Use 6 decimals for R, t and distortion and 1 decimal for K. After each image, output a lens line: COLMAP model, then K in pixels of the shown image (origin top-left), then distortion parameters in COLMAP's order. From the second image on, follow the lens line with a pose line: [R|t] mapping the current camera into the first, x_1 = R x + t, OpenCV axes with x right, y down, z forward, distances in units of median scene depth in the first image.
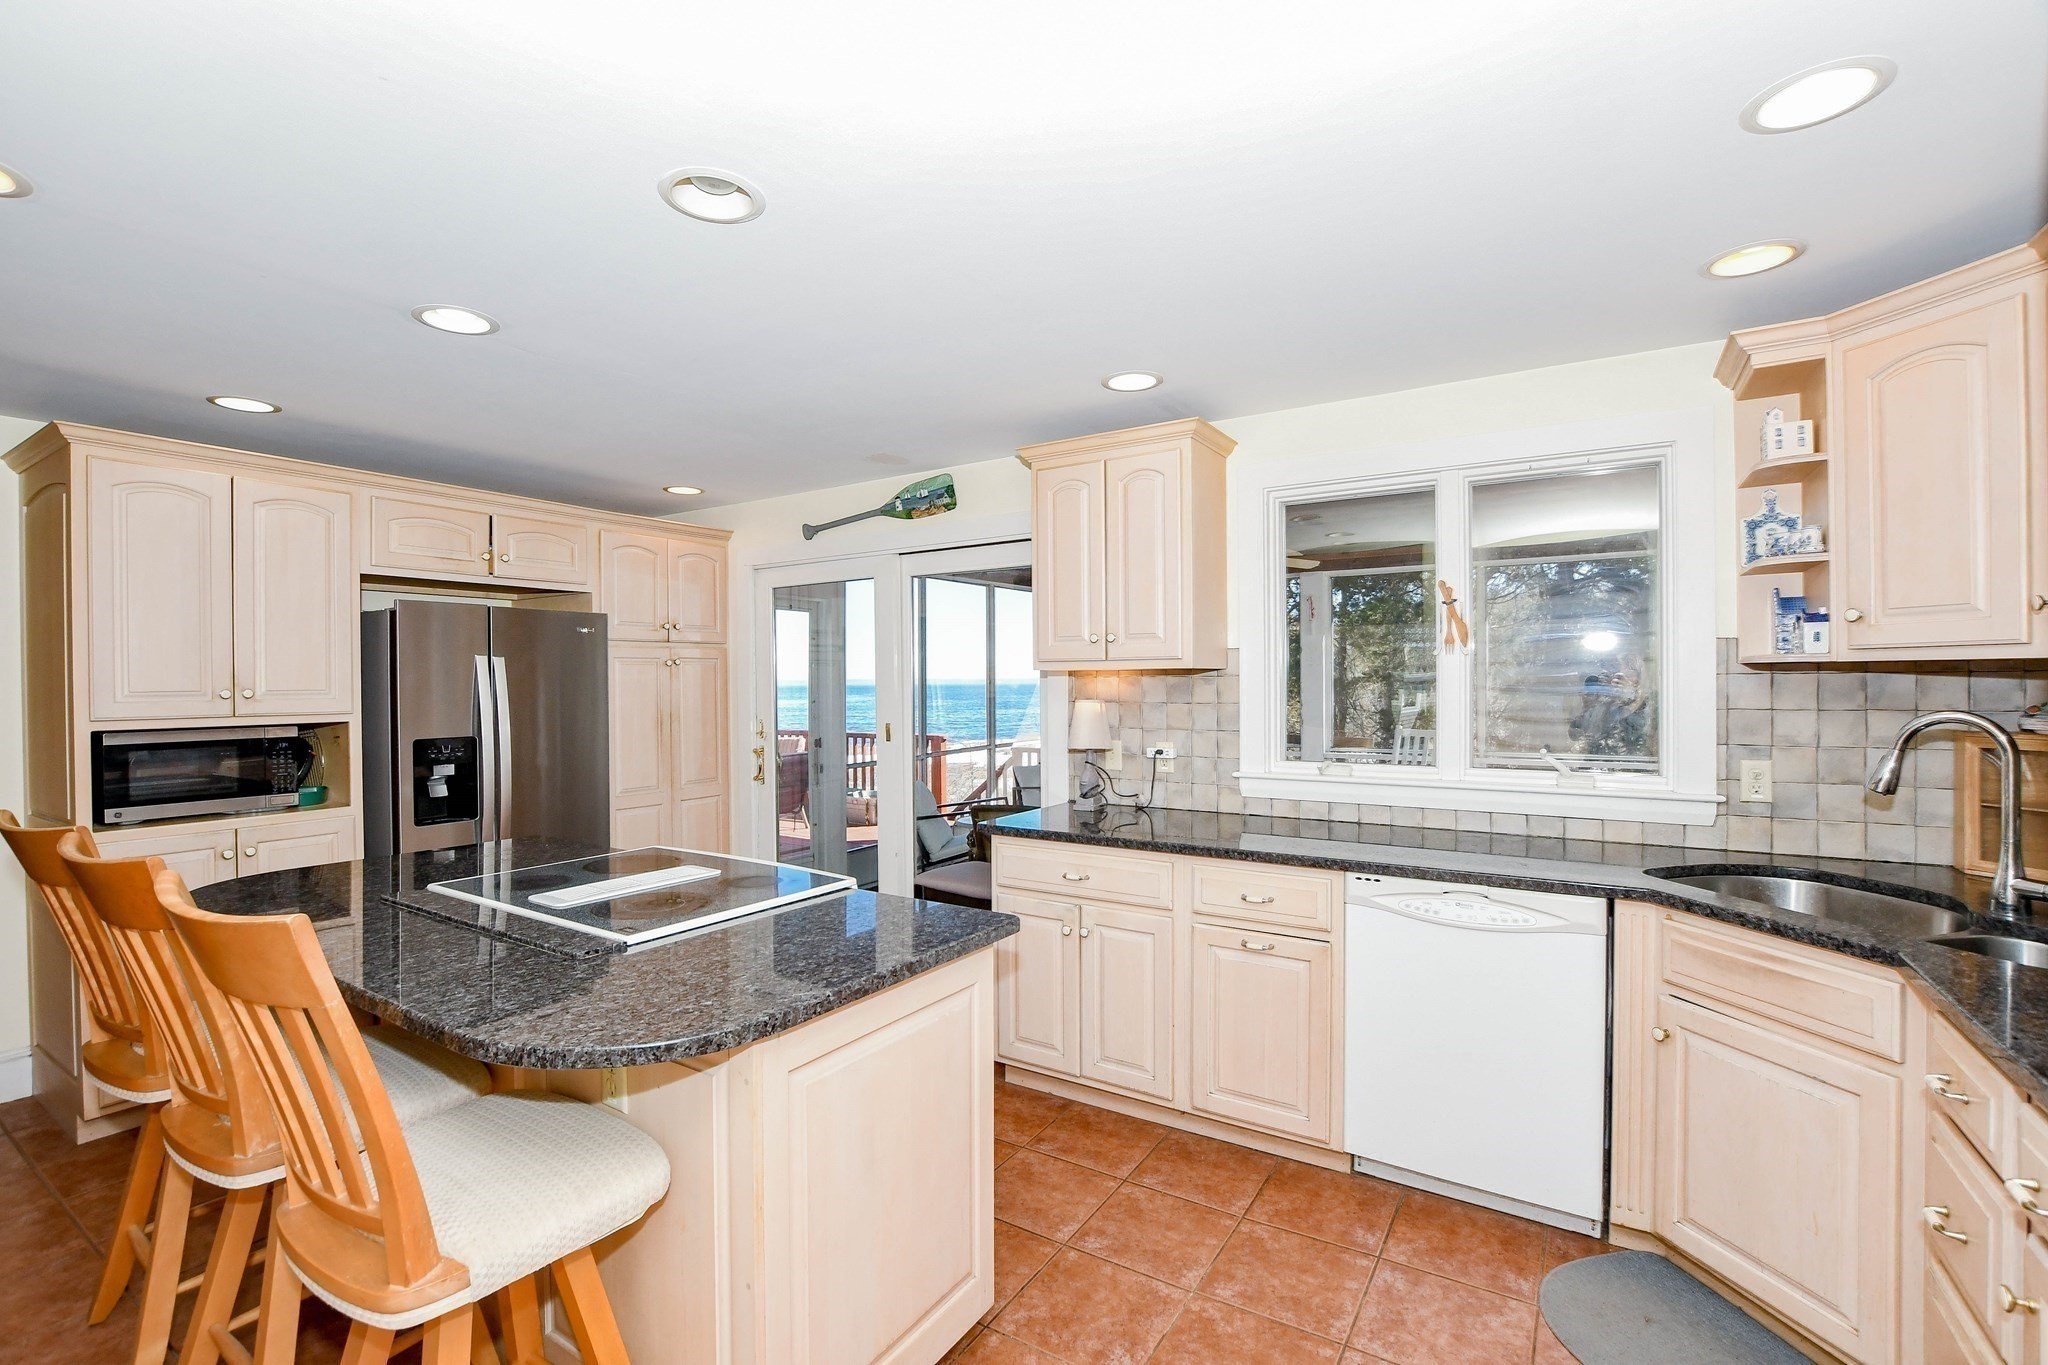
lens RADIAL K [[909.6, 0, 1024.4], [0, 909.6, 691.3], [0, 0, 1]] dist [-0.033461, 0.006439]
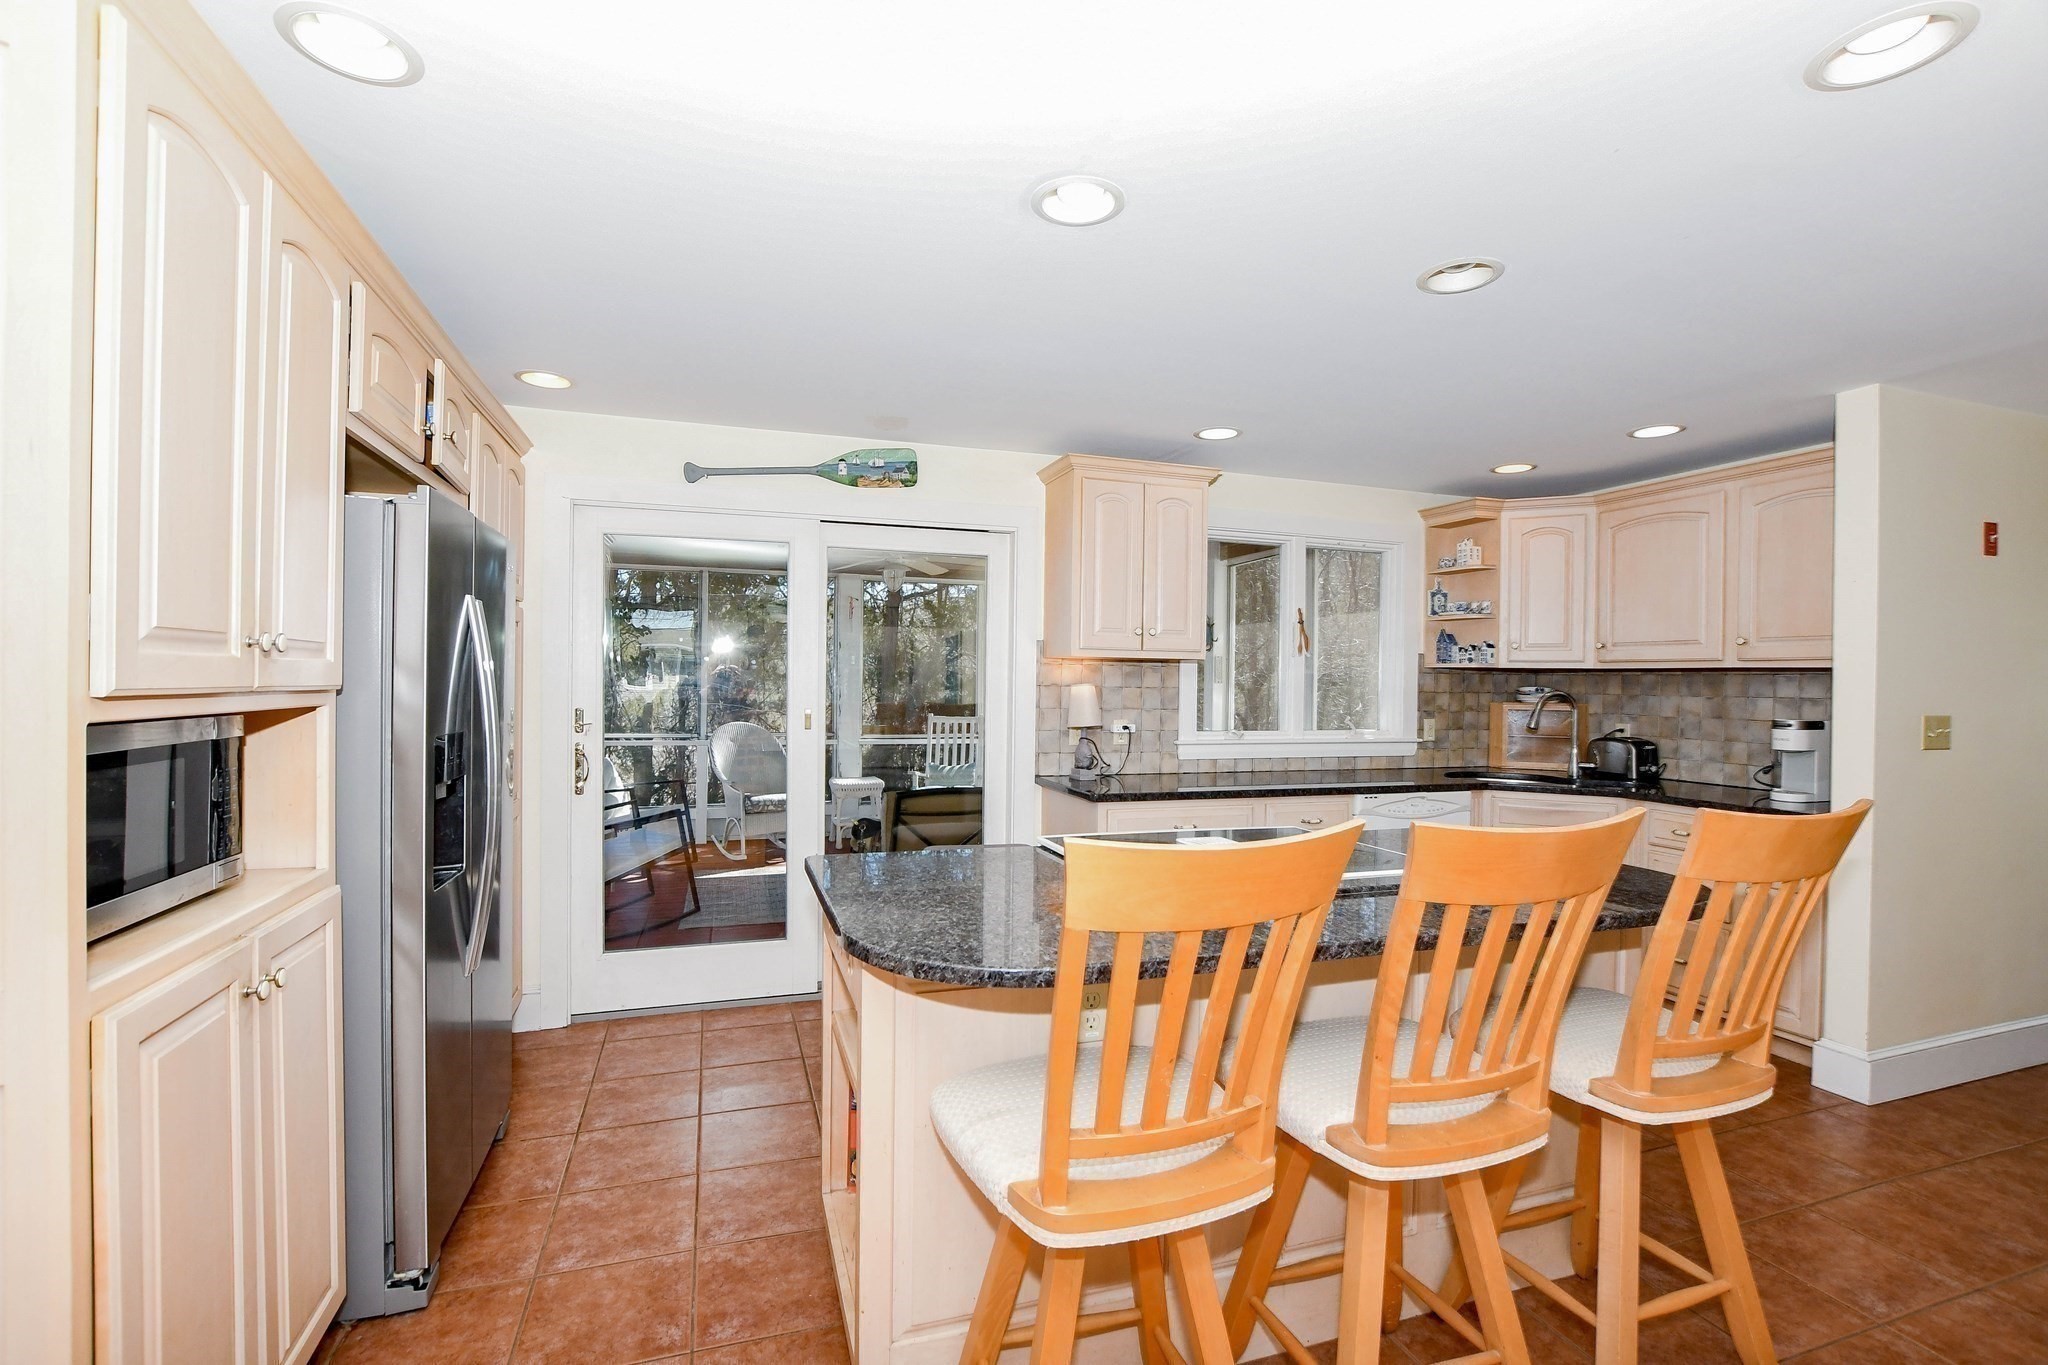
lens RADIAL K [[909.6, 0, 1026.3], [0, 909.6, 679.7], [0, 0, 1]] dist [-0.033461, 0.006439]
pose [[0.629898, 0.008255, 0.776634, -0.881519], [-0.016015, 0.999869, 0.002362, 0.002064], [-0.776513, -0.013925, 0.629948, 0.339447]]
